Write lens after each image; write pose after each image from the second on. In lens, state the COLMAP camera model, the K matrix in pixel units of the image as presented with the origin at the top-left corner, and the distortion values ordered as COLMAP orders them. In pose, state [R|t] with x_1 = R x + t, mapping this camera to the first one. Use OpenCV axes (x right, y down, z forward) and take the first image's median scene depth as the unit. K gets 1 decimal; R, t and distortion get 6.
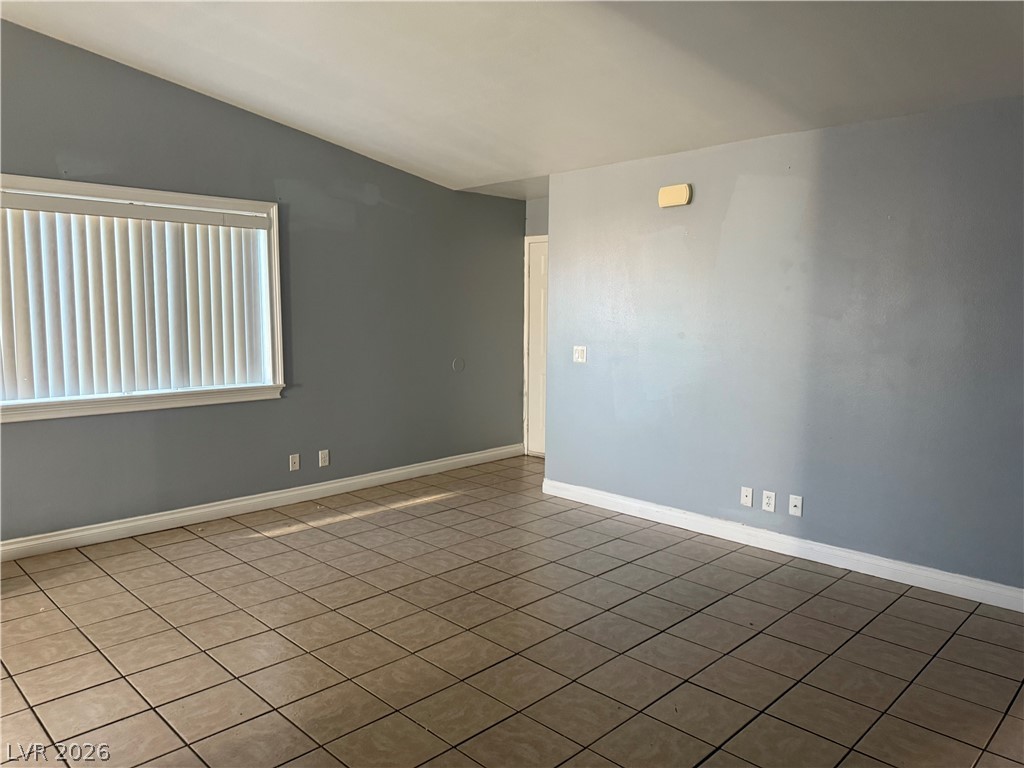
lens RADIAL K [[723.6, 0, 511.6], [0, 723.6, 376.5], [0, 0, 1]] dist [0.114223, -0.187786]
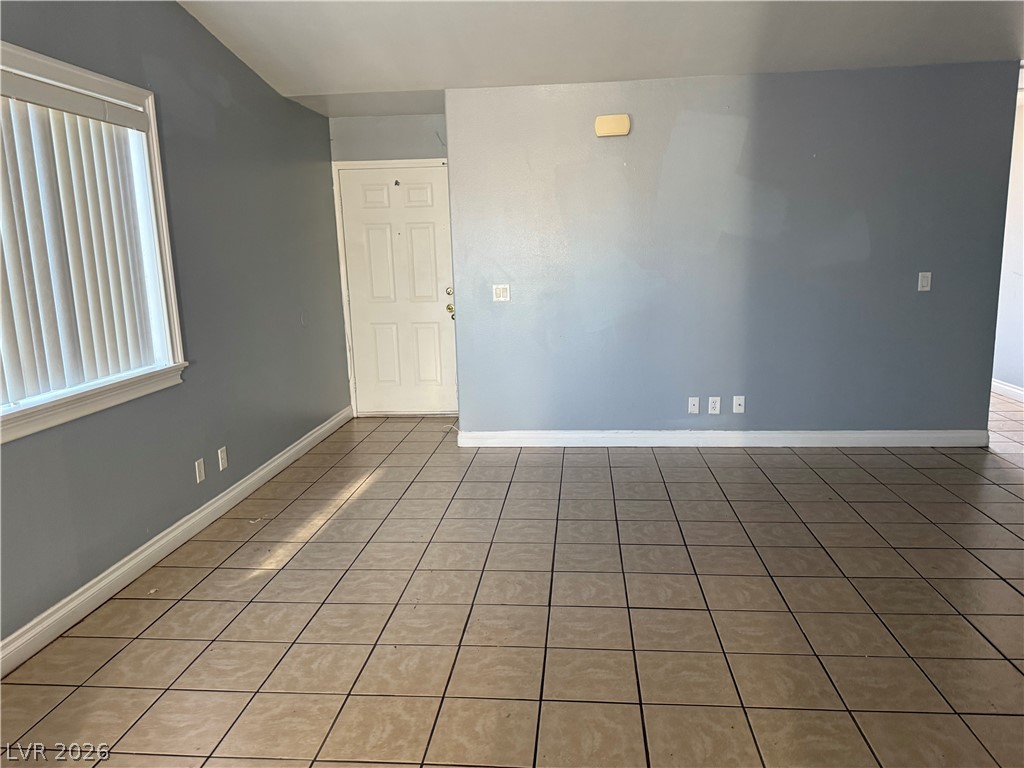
lens RADIAL K [[718.4, 0, 513.8], [0, 718.4, 388.8], [0, 0, 1]] dist [0.136544, -0.207168]
pose [[0.769784, -0.148751, 0.620729, -0.567793], [0.092332, 0.988188, 0.122304, -0.023875], [-0.631591, -0.036835, 0.774427, 0.296517]]
